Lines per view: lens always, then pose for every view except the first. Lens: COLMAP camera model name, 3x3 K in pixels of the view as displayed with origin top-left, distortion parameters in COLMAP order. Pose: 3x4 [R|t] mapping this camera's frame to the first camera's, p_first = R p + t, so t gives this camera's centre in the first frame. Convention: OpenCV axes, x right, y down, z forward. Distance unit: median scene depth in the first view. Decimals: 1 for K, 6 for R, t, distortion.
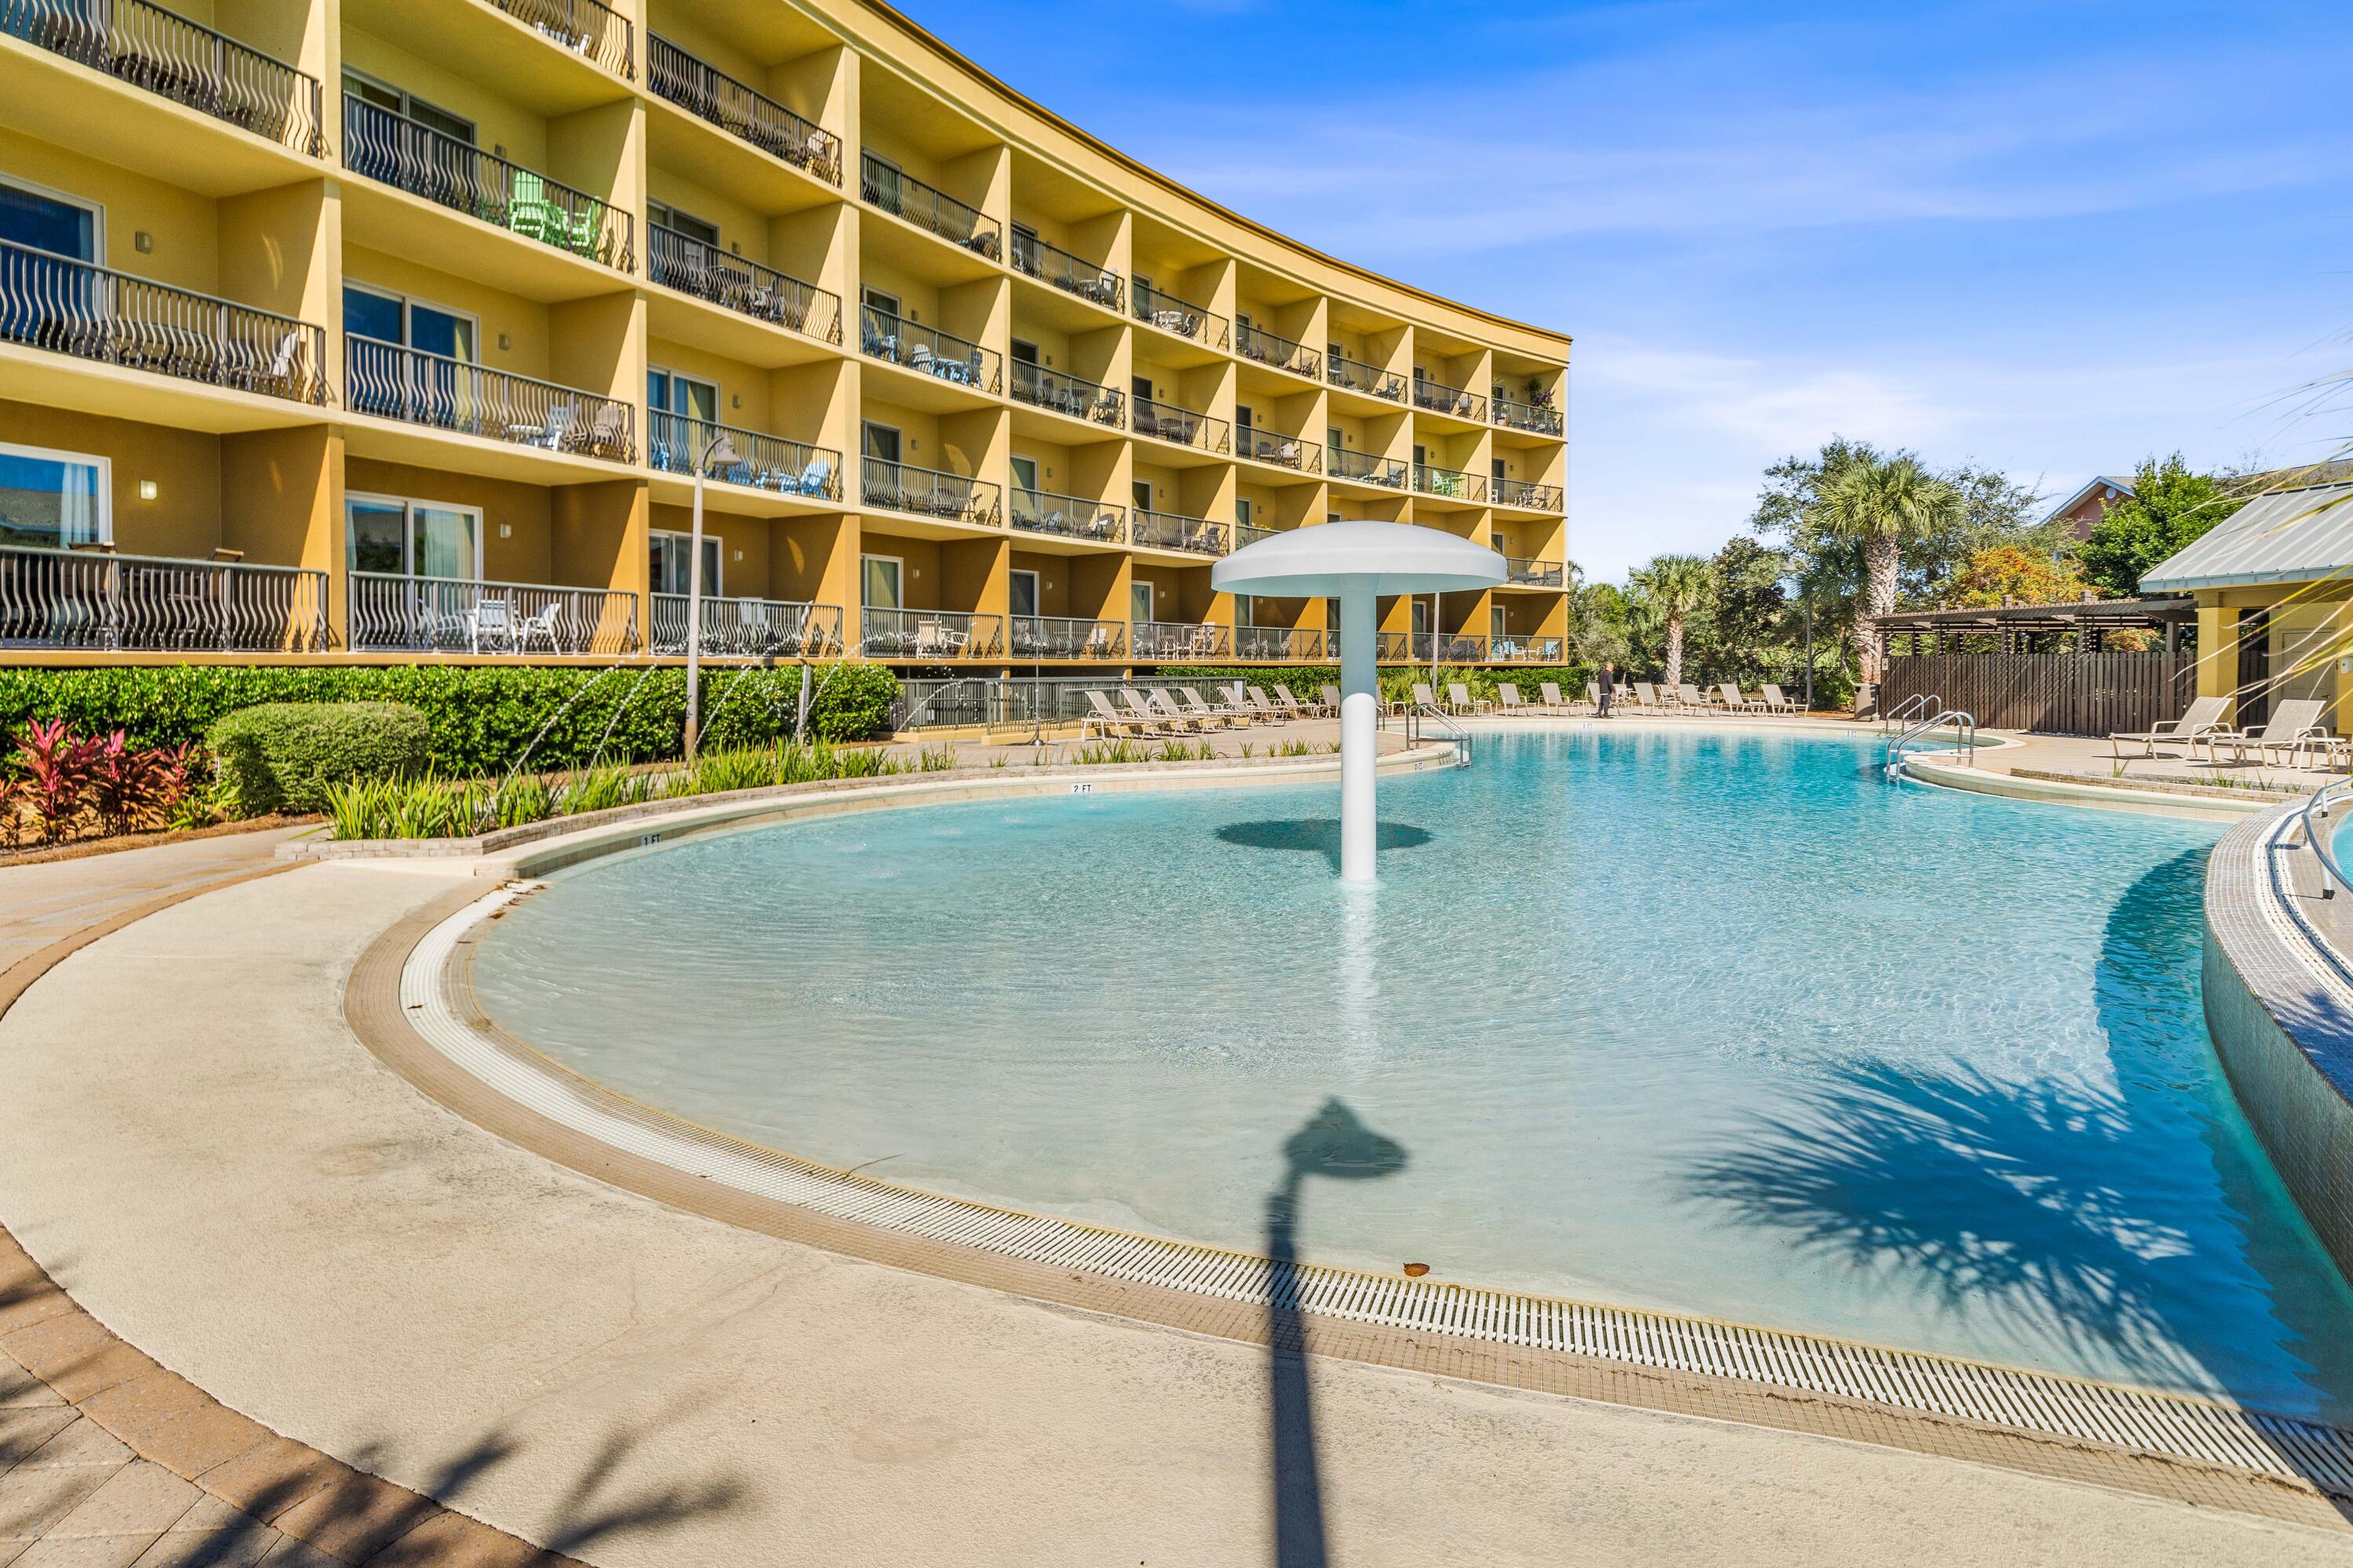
lens RADIAL K [[1215.8, 0, 1195.0], [0, 1215.8, 691.5], [0, 0, 1]] dist [0.001530, -0.000417]
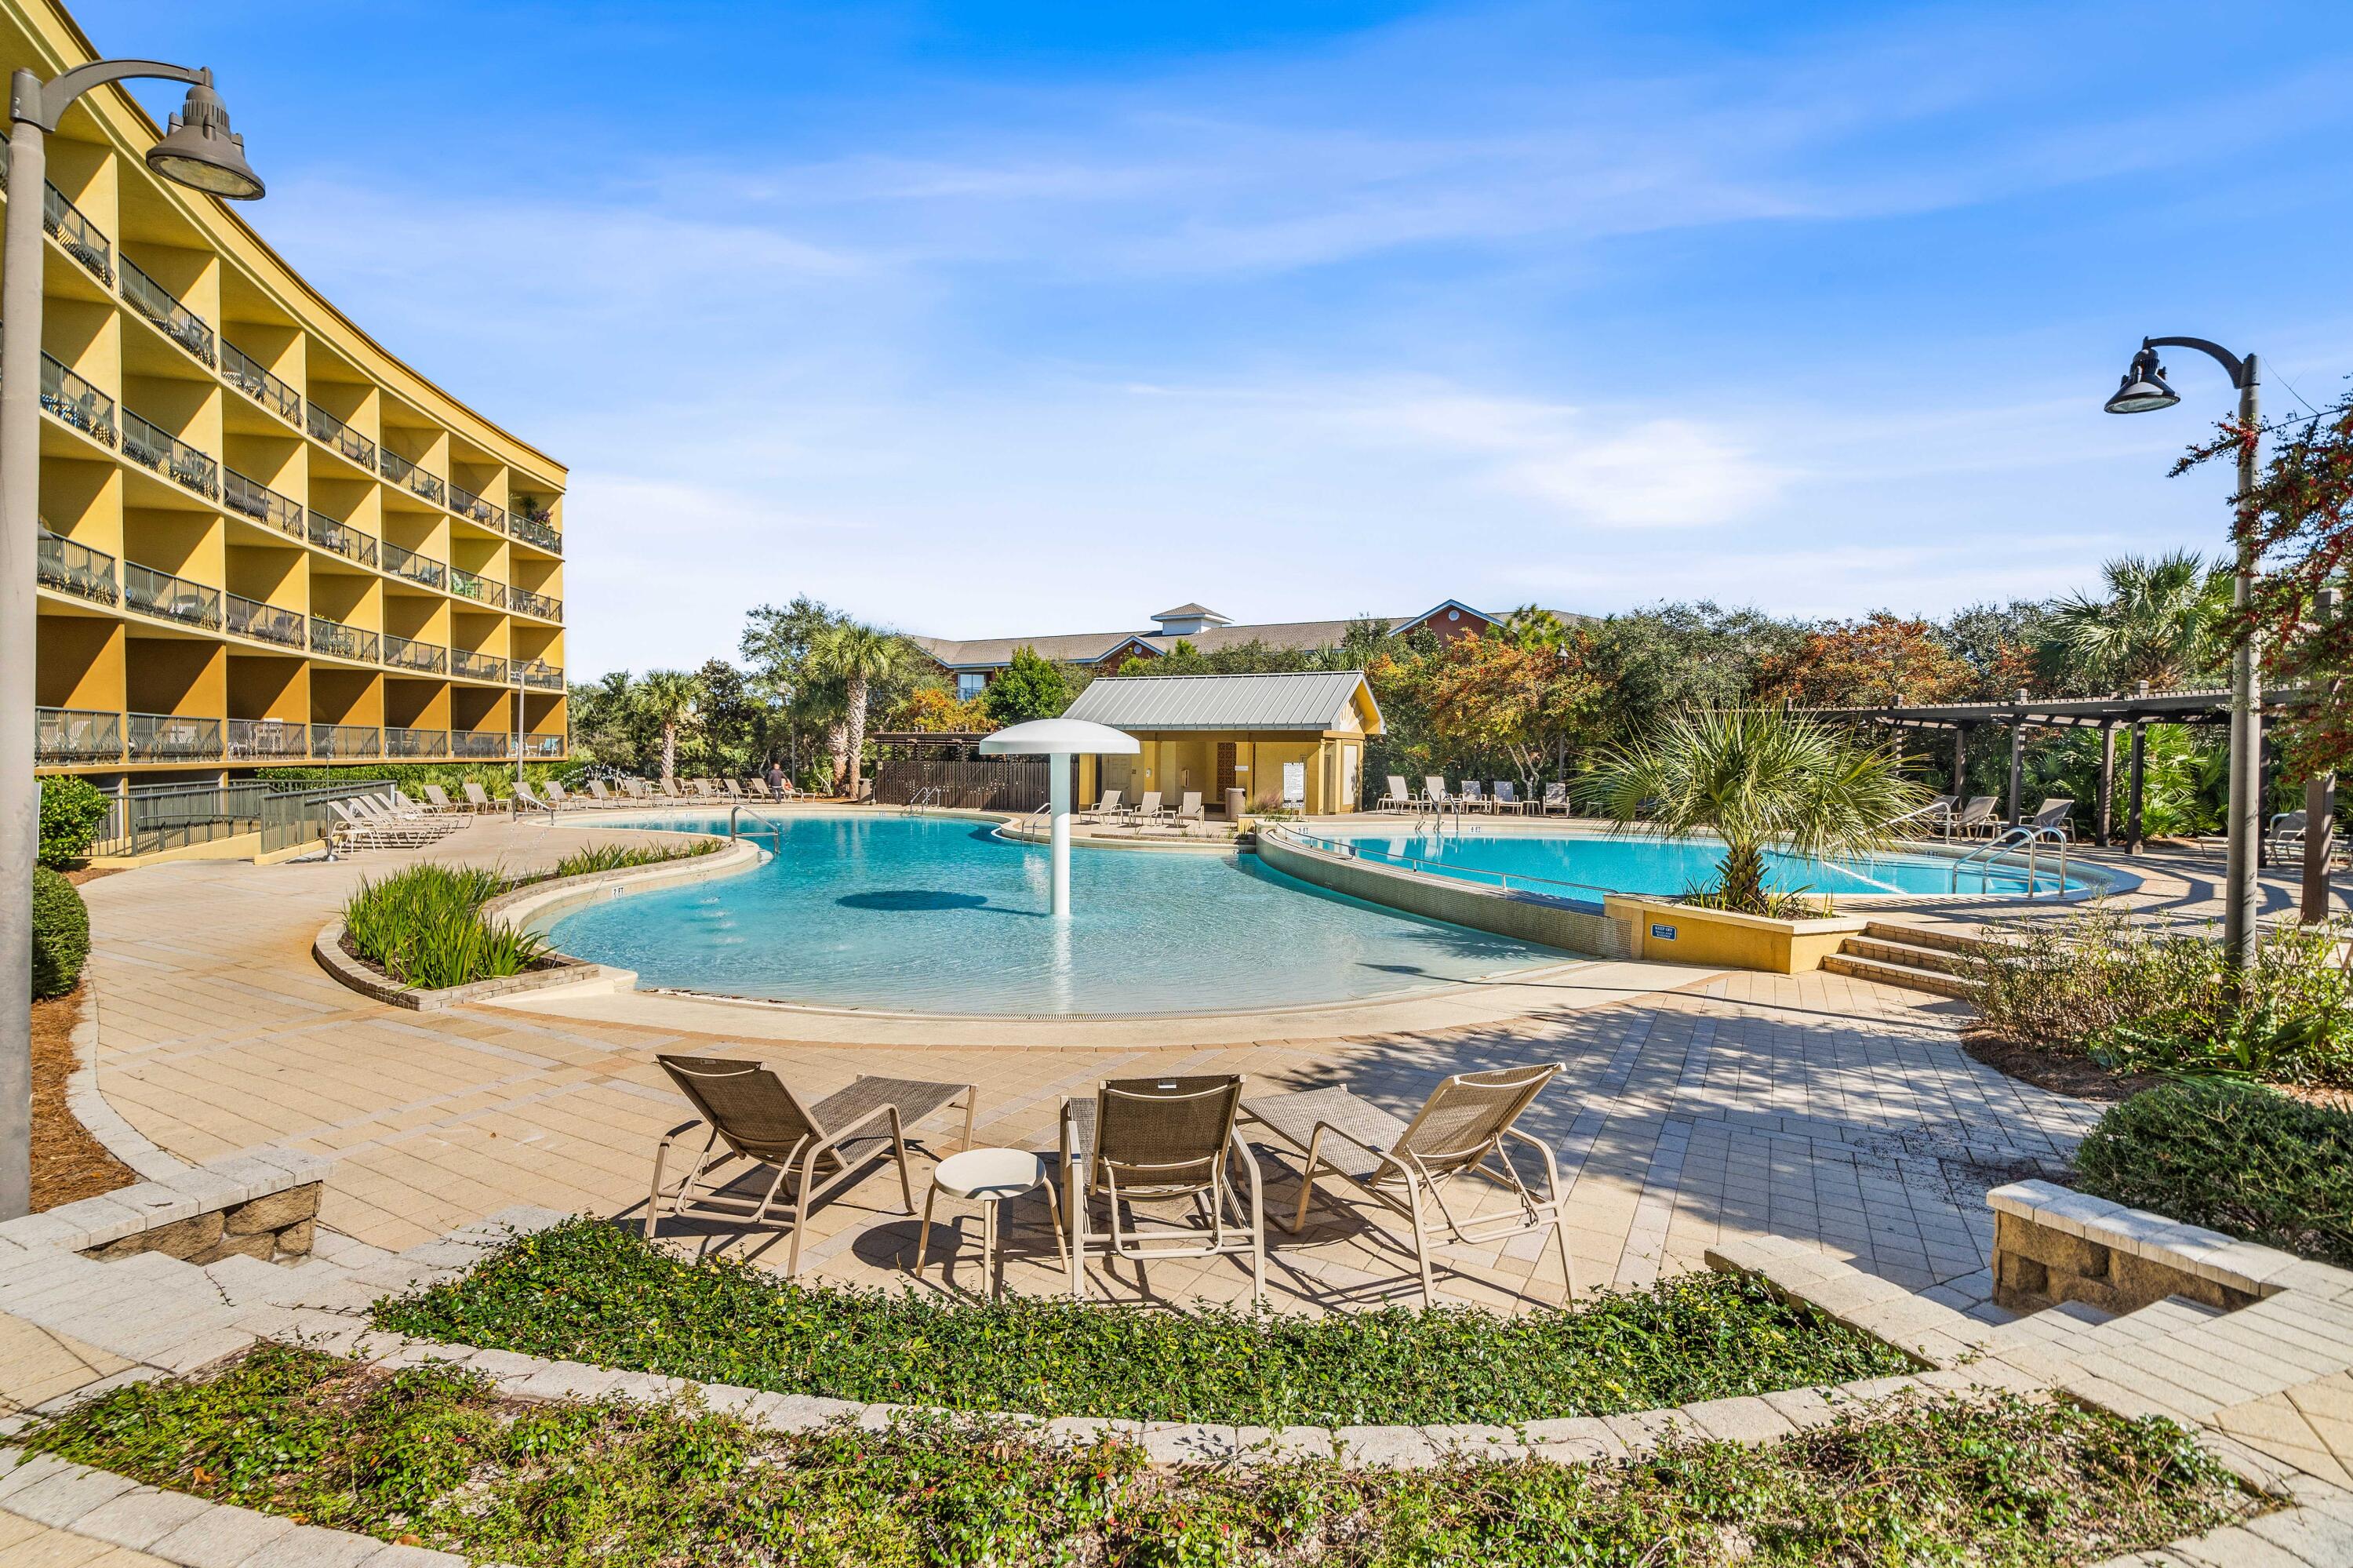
lens RADIAL K [[1083.0, 0, 1174.7], [0, 1083.0, 781.7], [0, 0, 1]] dist [0.000623, 0.003308]
pose [[0.557939, -0.011543, 0.829801, -0.259498], [0.005576, 0.999933, 0.010161, -0.012440], [-0.829863, -0.001042, 0.557966, -0.017193]]
